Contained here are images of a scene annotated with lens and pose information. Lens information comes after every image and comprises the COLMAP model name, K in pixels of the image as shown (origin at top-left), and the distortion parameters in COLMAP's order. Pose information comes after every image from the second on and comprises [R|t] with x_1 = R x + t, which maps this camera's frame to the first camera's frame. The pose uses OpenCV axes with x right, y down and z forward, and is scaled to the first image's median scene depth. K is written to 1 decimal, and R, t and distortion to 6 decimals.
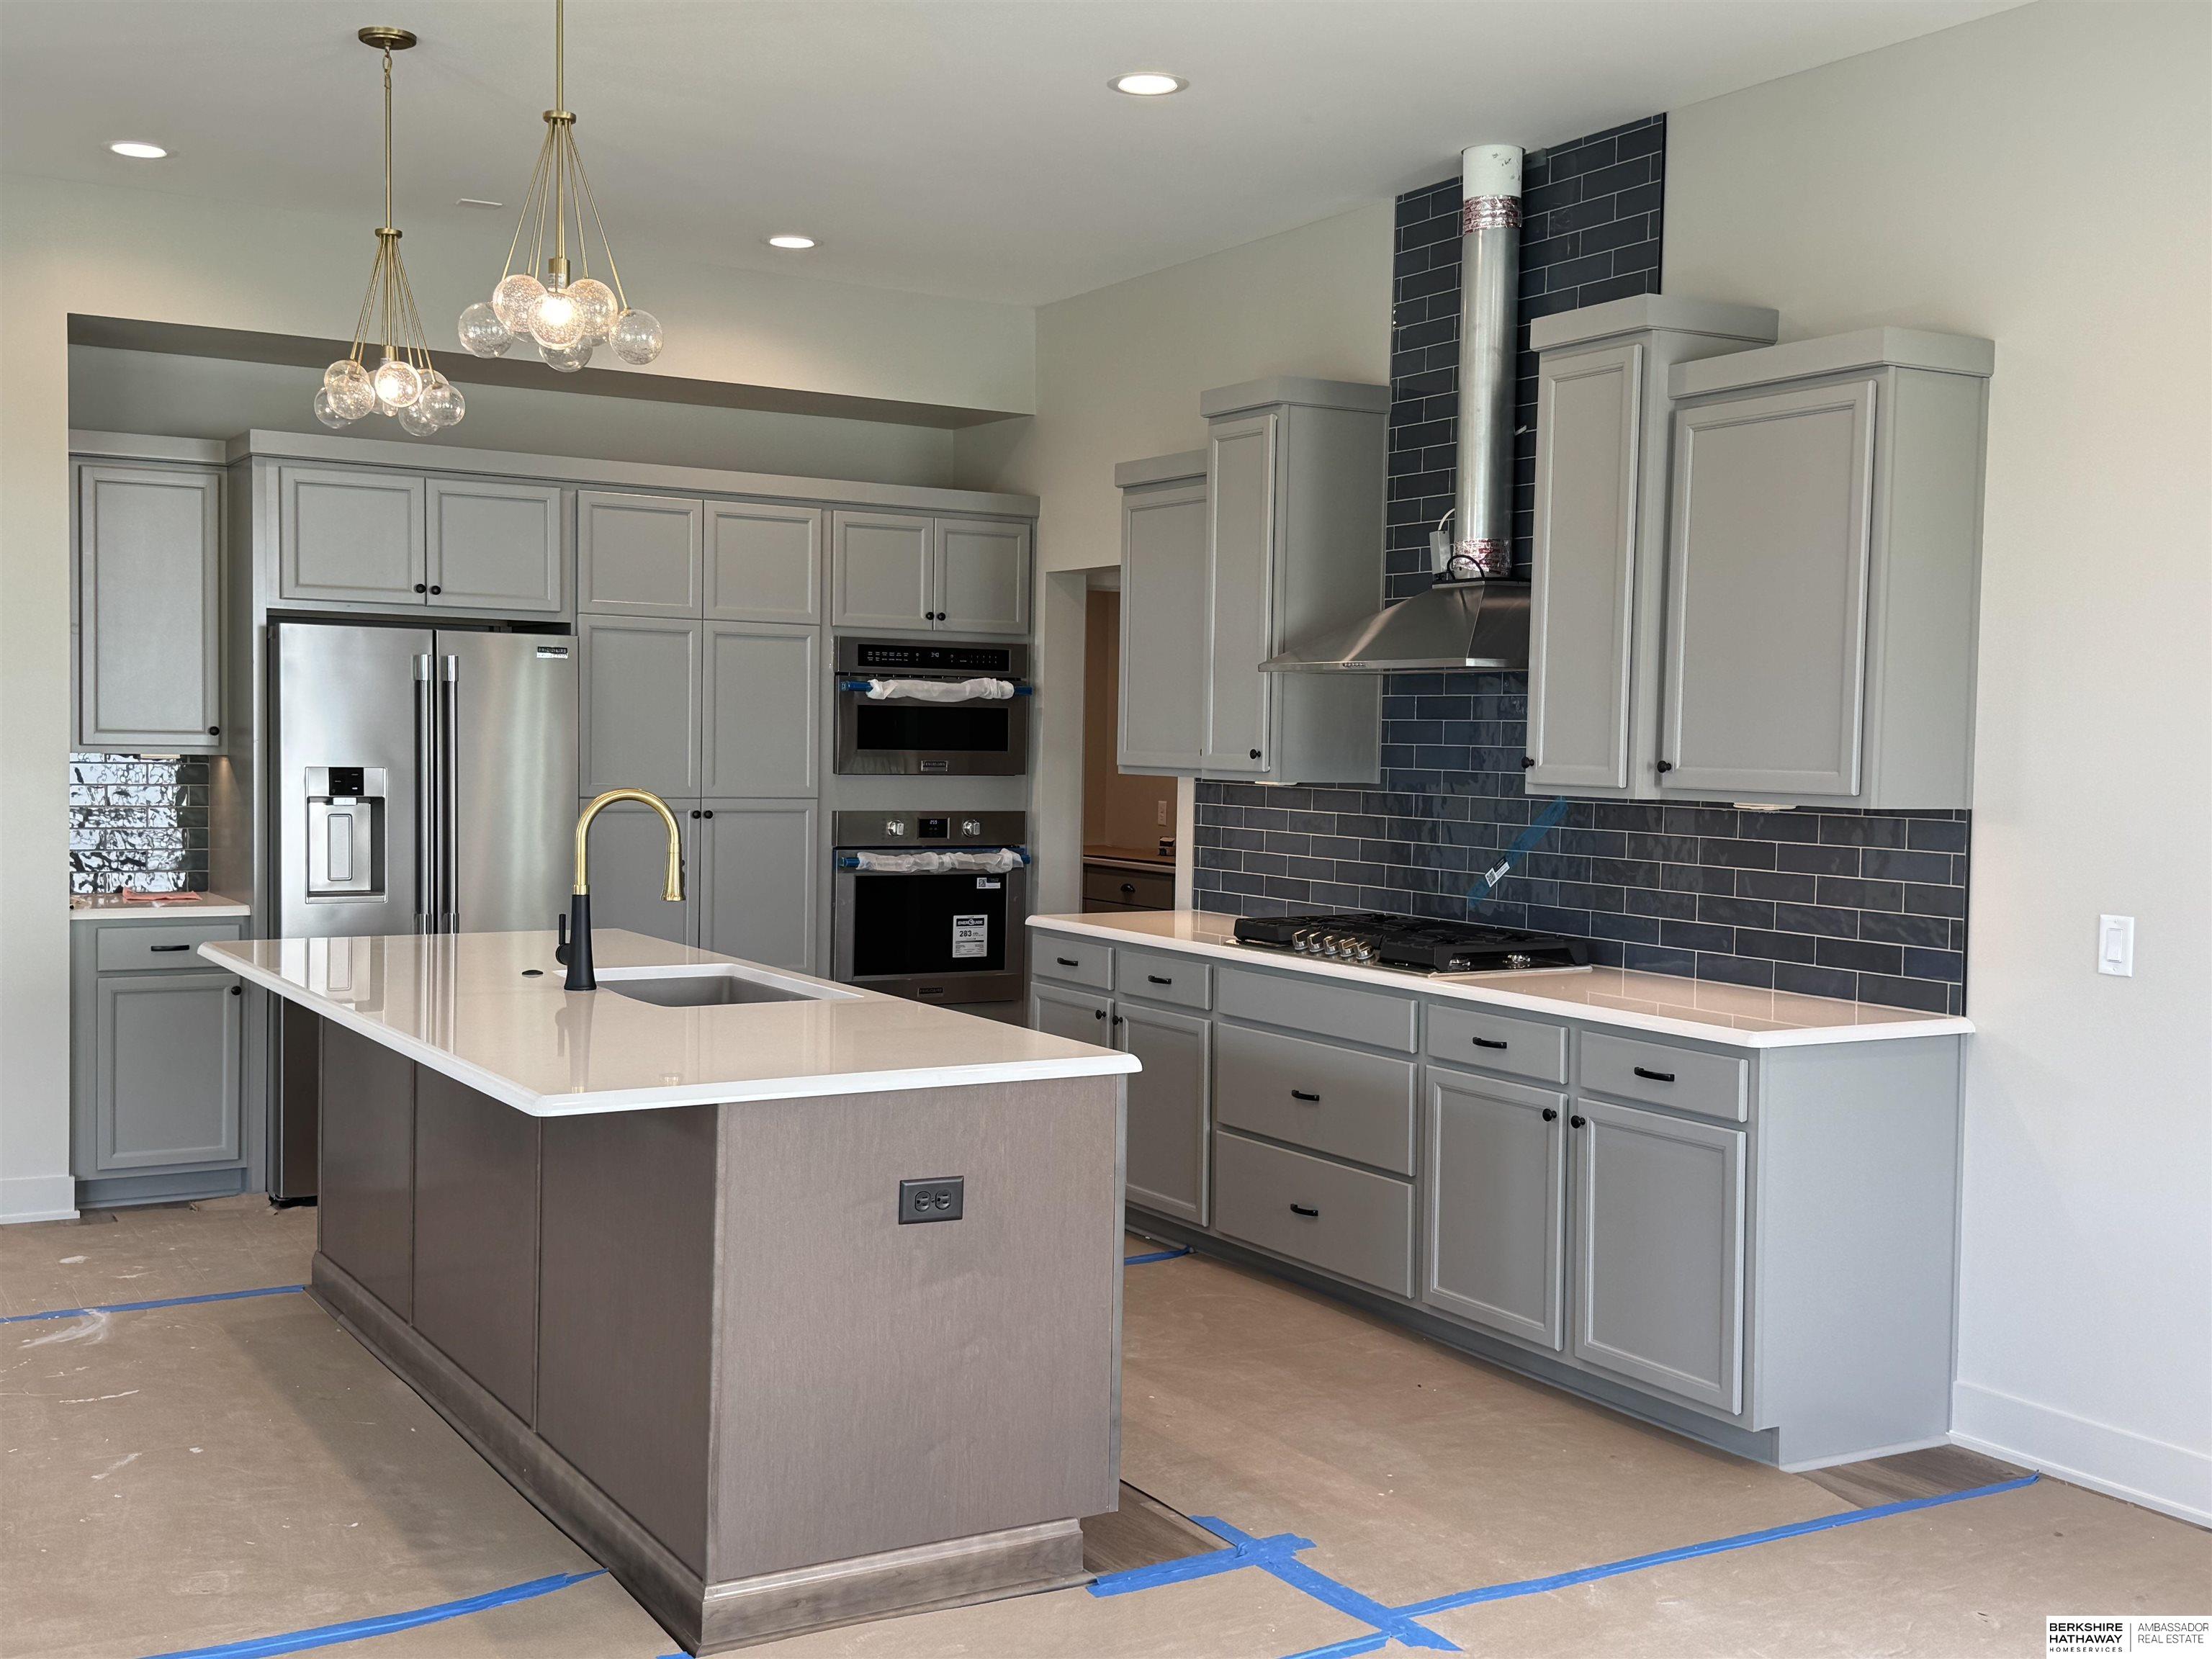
lens RADIAL K [[2310.2, 0, 1105.2], [0, 2310.2, 841.4], [0, 0, 1]] dist [0.195543, -0.417037]
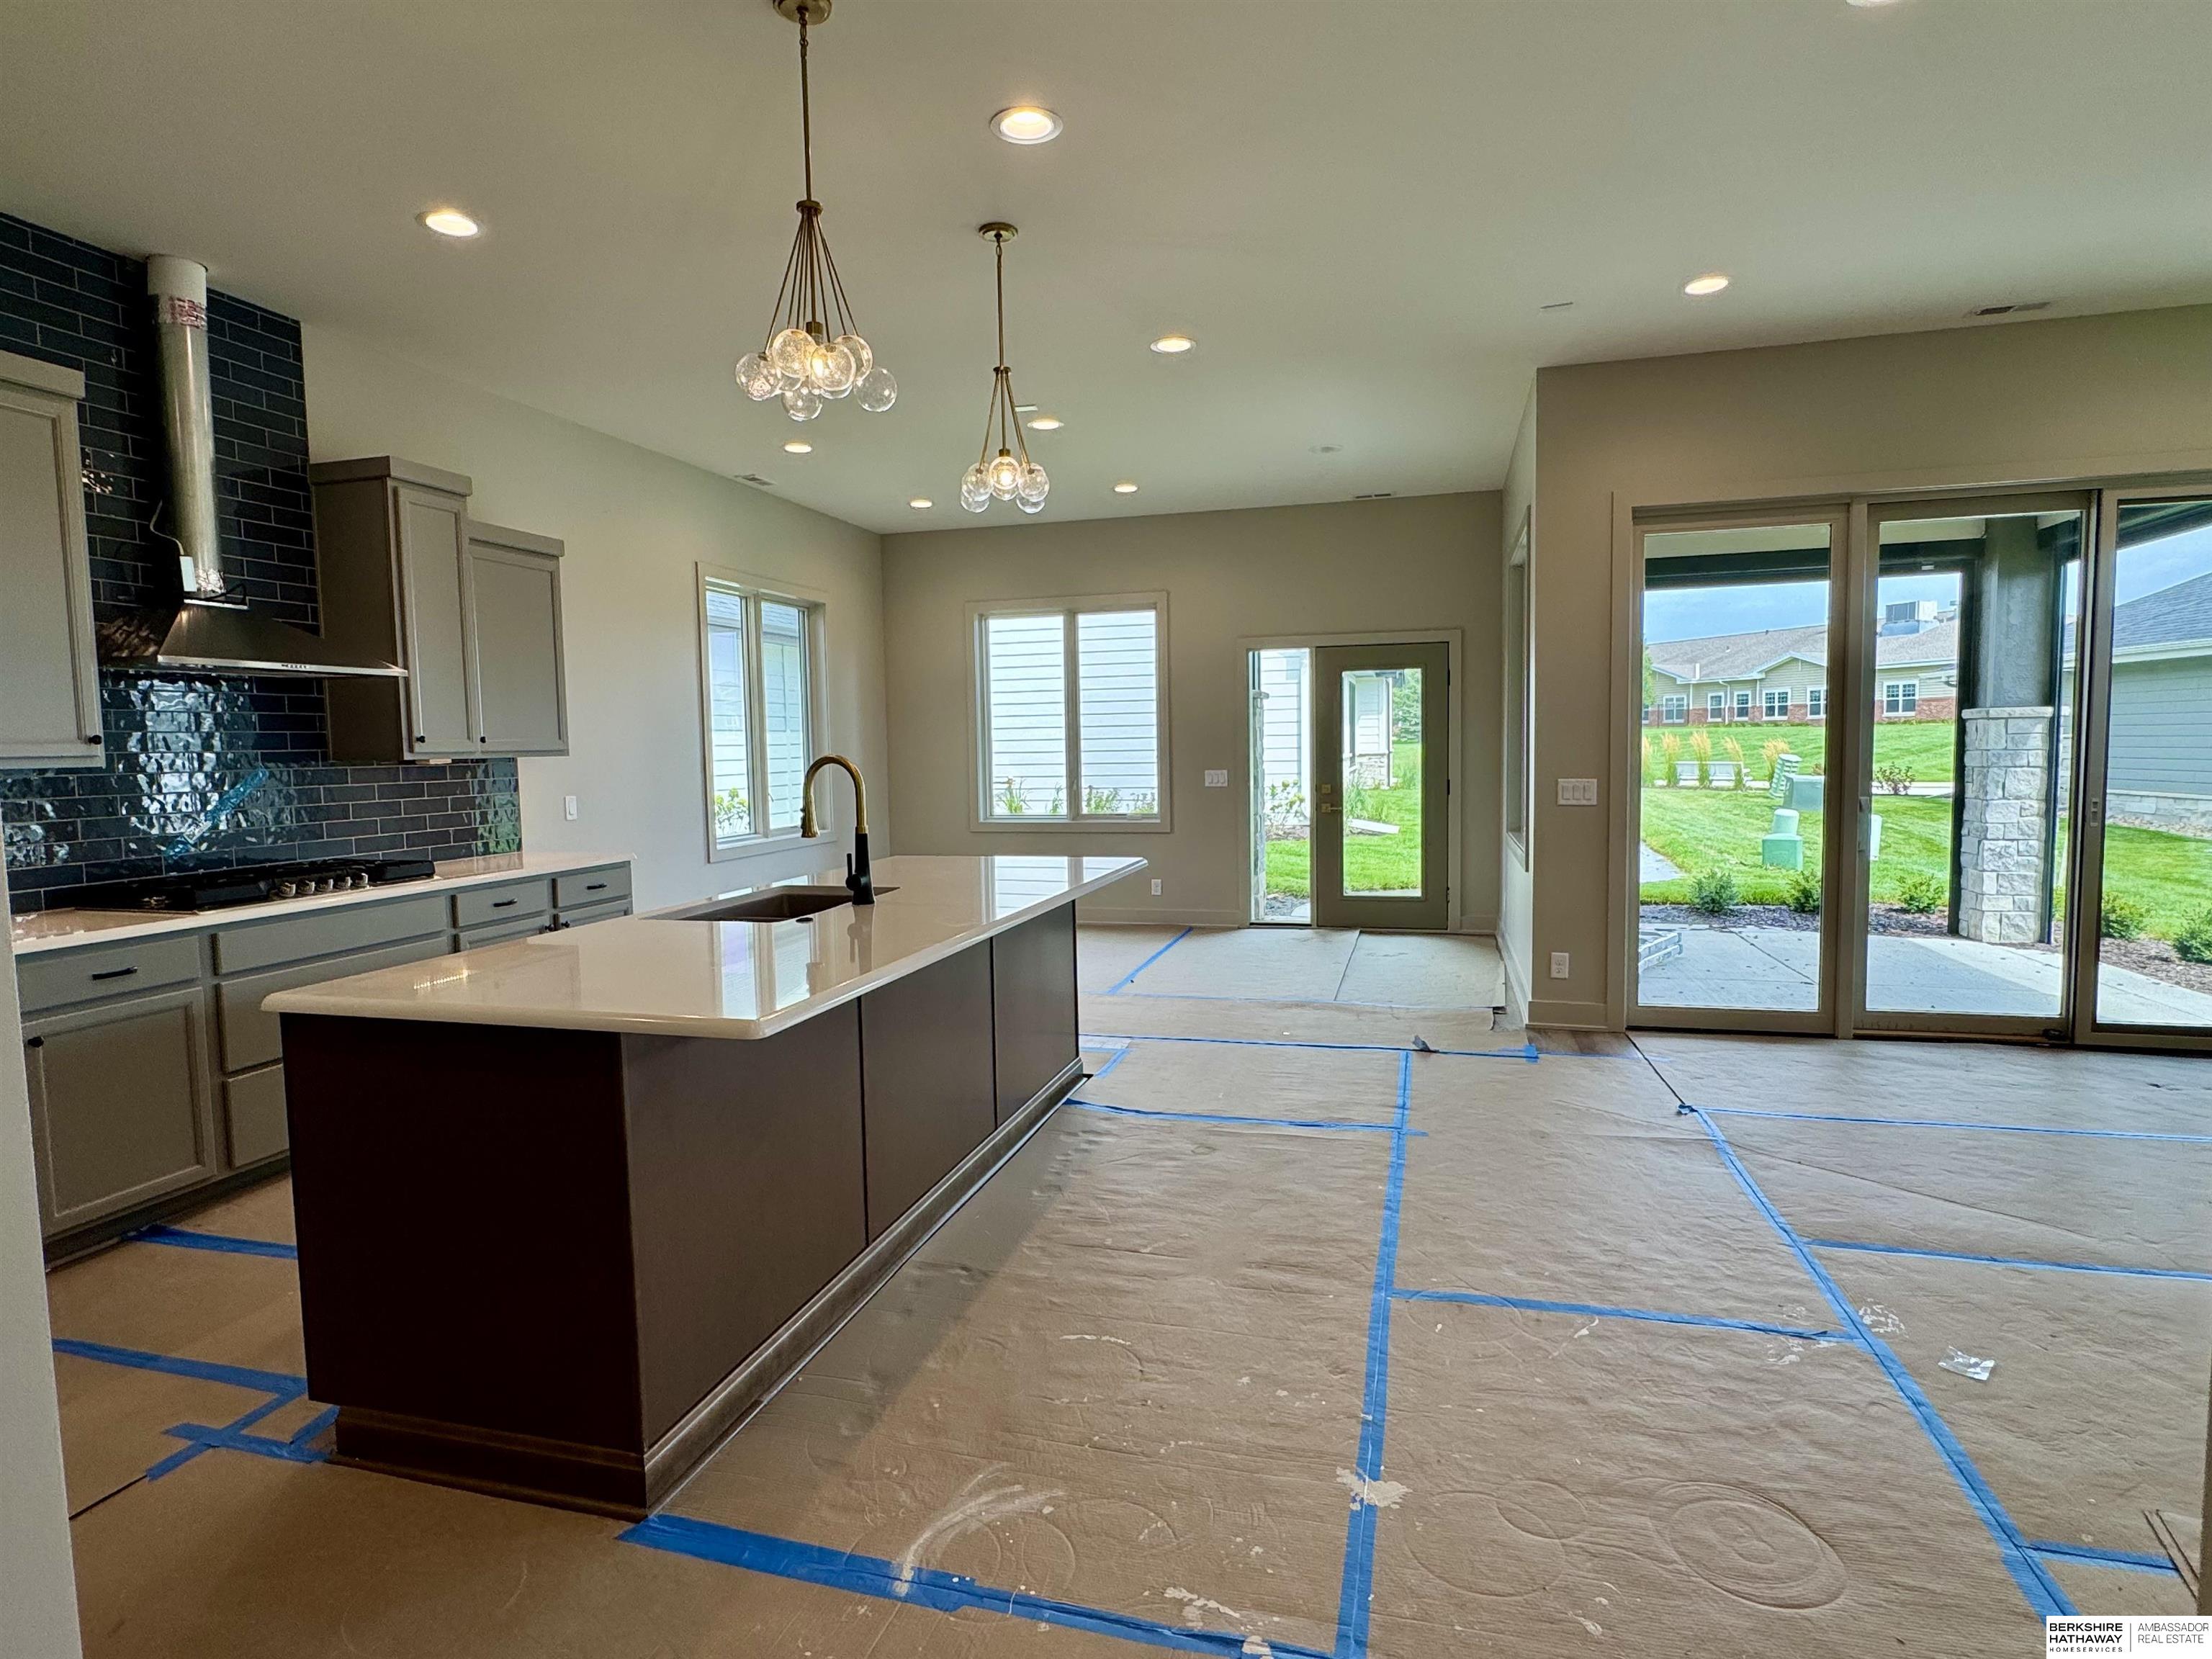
lens RADIAL K [[1177.9, 0, 1102.2], [0, 1177.9, 833.2], [0, 0, 1]] dist [-0.001821, -0.000544]
pose [[-0.686838, -0.060815, 0.724262, -0.563009], [0.040528, 0.991738, 0.121708, -0.038164], [-0.725680, 0.112946, -0.678698, 0.941590]]
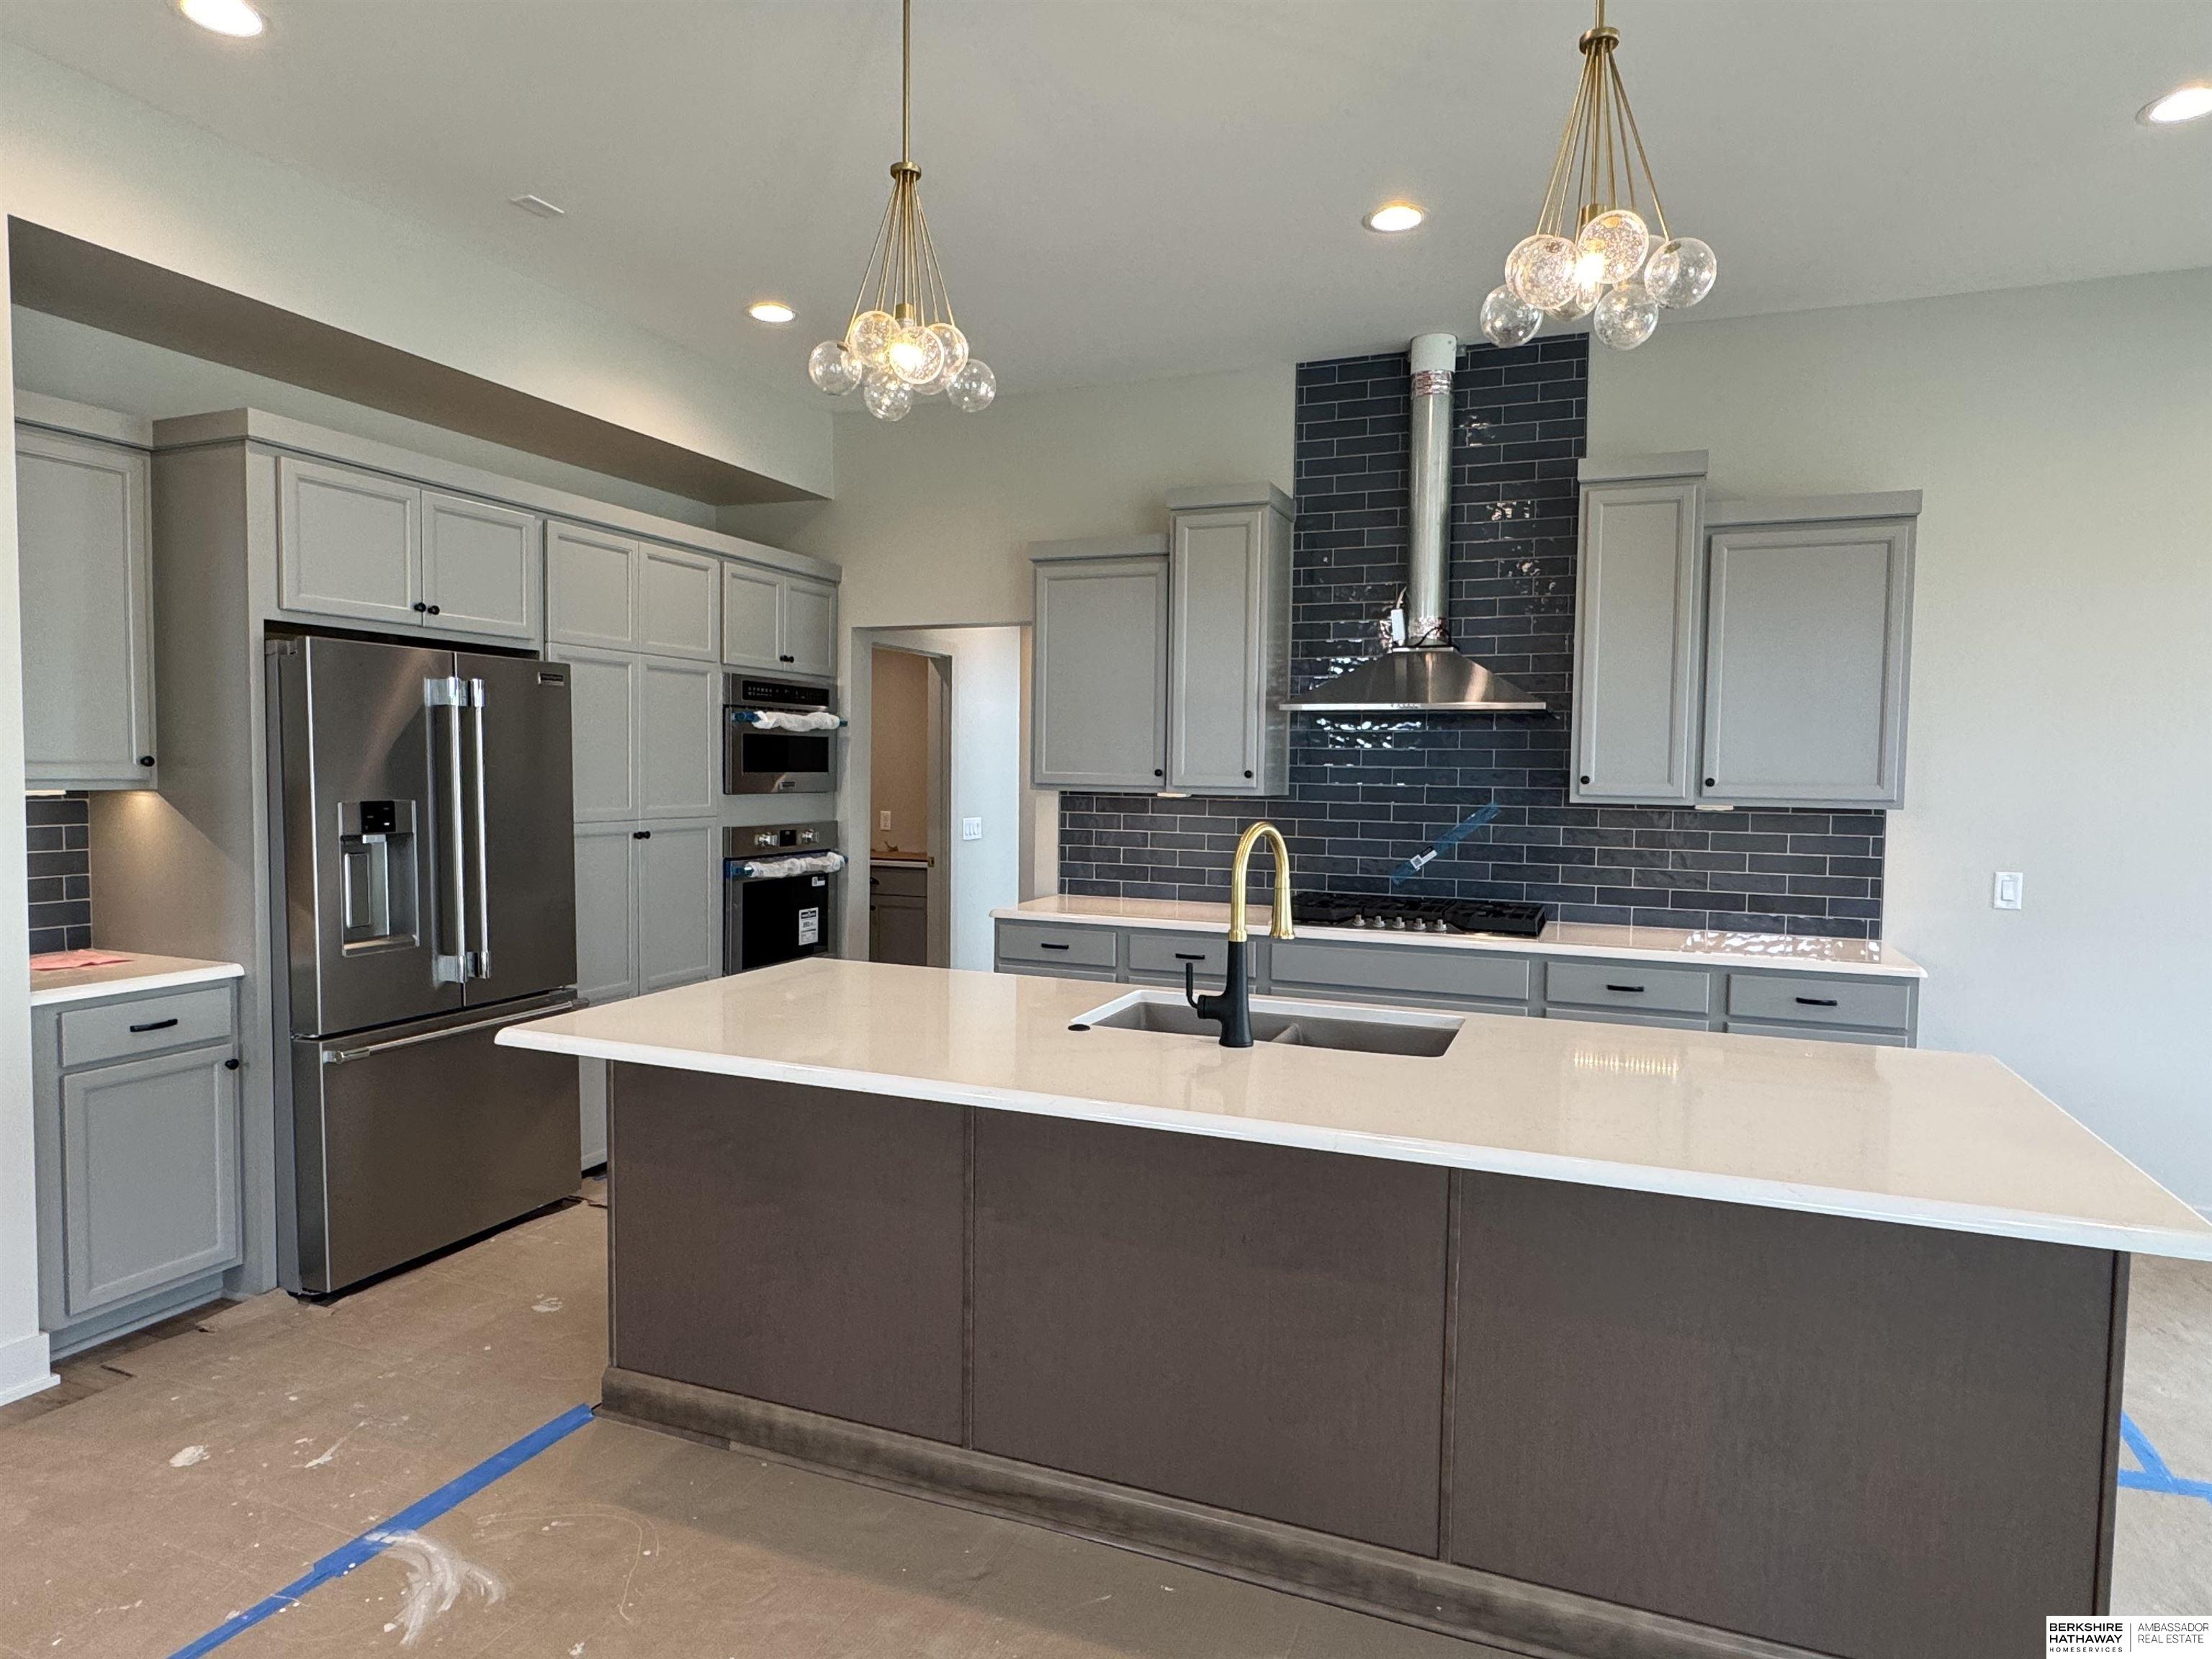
lens RADIAL K [[1285.5, 0, 1095.9], [0, 1285.5, 832.0], [0, 0, 1]] dist [-0.004847, 0.001759]
pose [[0.800876, -0.038233, 0.597608, -0.391923], [0.029138, 0.999266, 0.024881, -0.023720], [-0.598121, -0.002513, 0.801402, 0.436371]]
